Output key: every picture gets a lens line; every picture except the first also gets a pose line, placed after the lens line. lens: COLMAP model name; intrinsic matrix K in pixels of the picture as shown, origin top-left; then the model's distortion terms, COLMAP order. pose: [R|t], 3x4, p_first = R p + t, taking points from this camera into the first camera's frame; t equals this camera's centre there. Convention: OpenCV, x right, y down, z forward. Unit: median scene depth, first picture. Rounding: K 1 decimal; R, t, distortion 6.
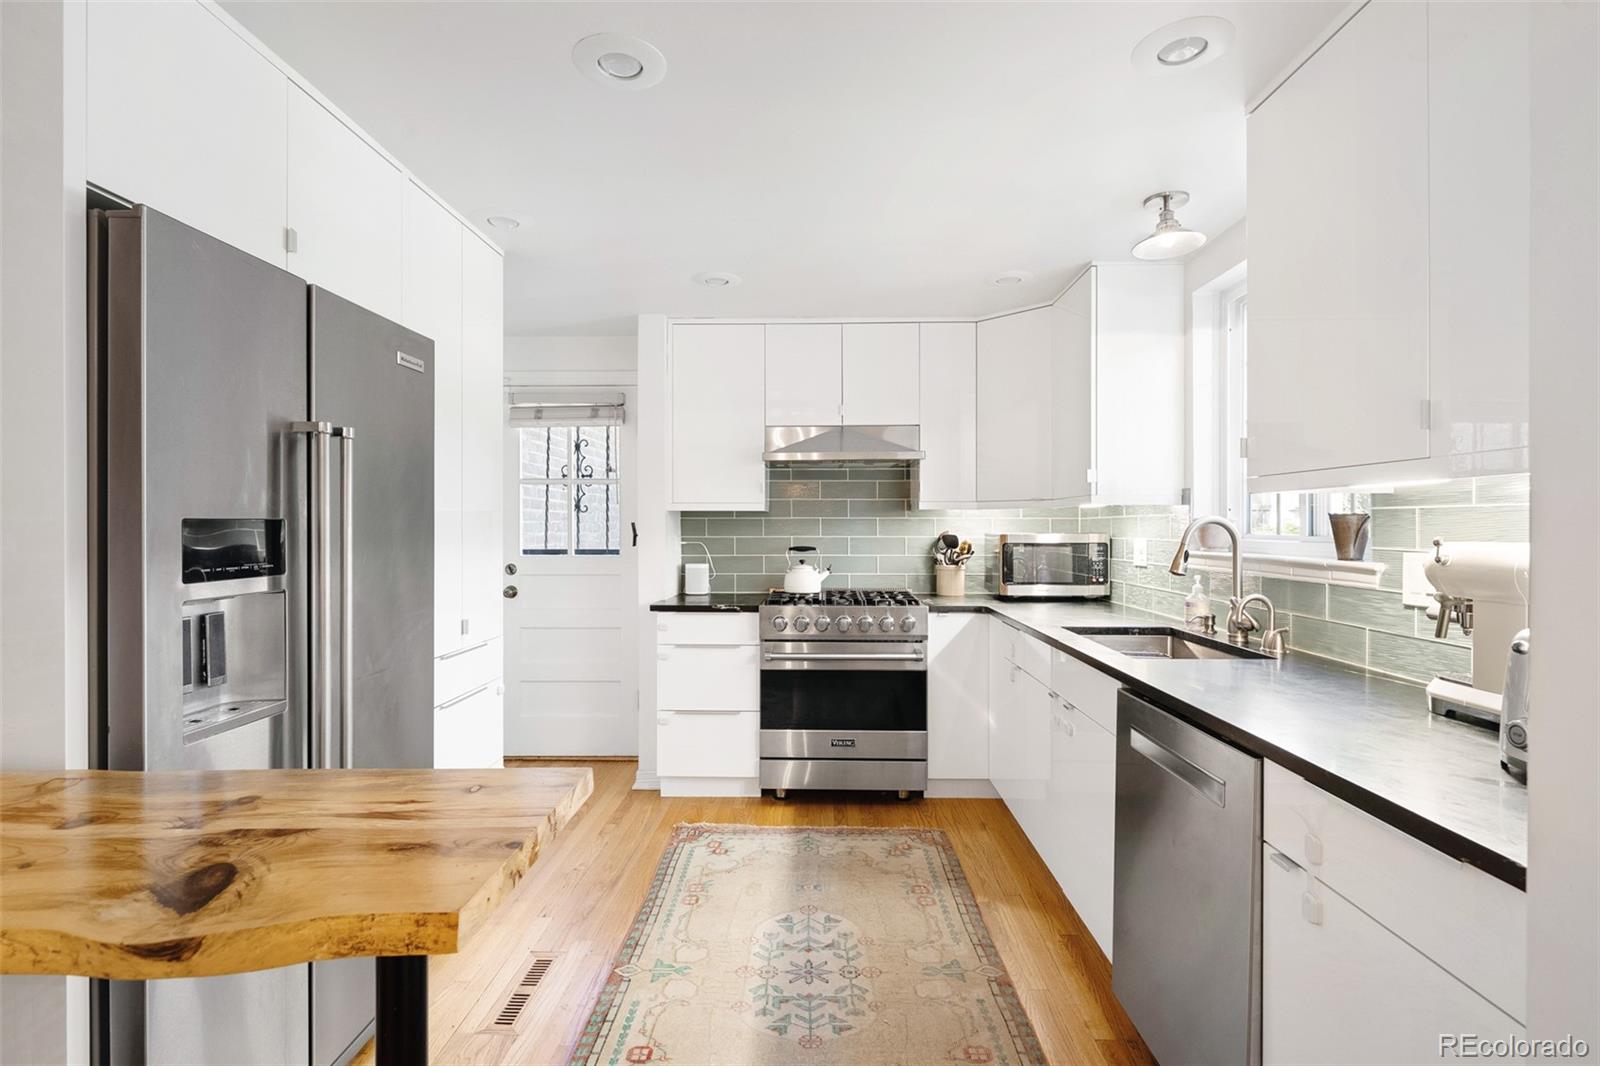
lens RADIAL K [[762.5, 0, 800.0], [0, 762.5, 533.0], [0, 0, 1]] dist [0.001733, -0.001117]
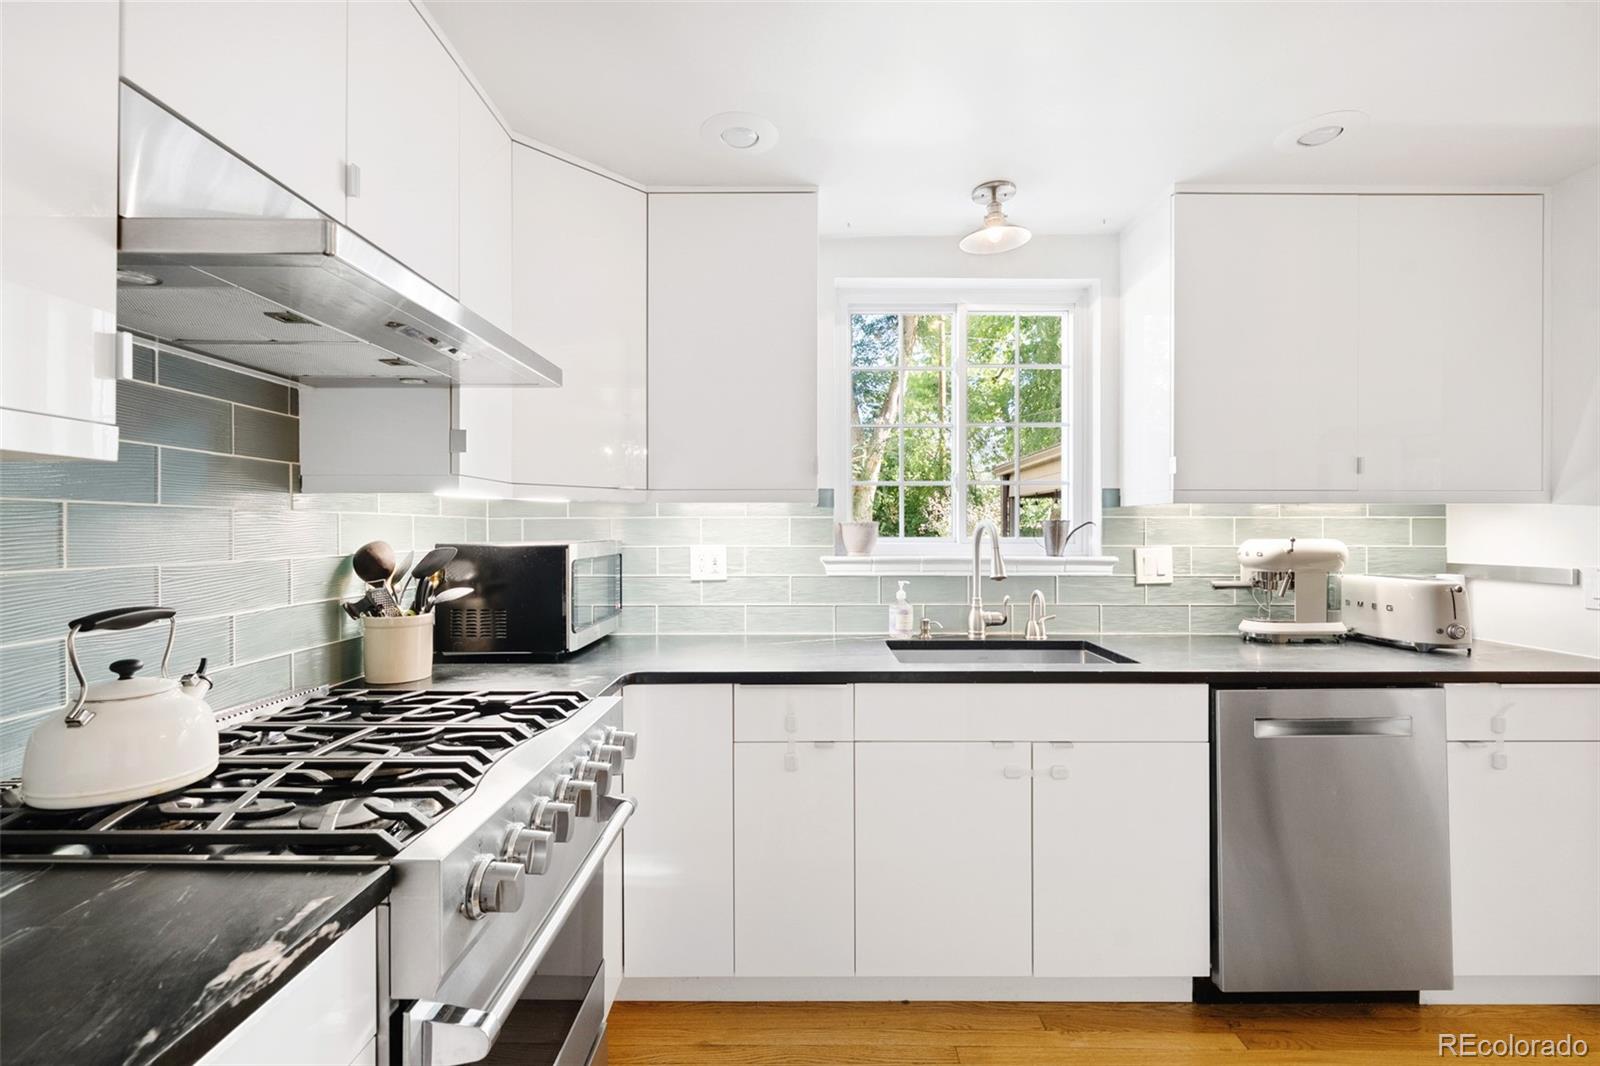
lens RADIAL K [[755.8, 0, 800.0], [0, 755.8, 533.0], [0, 0, 1]] dist [-0.000749, -0.000263]
pose [[-0.039143, -0.011503, 0.999167, -0.273851], [0.008138, 0.999897, 0.011830, -0.010702], [-0.999200, 0.008594, -0.039046, 0.774581]]
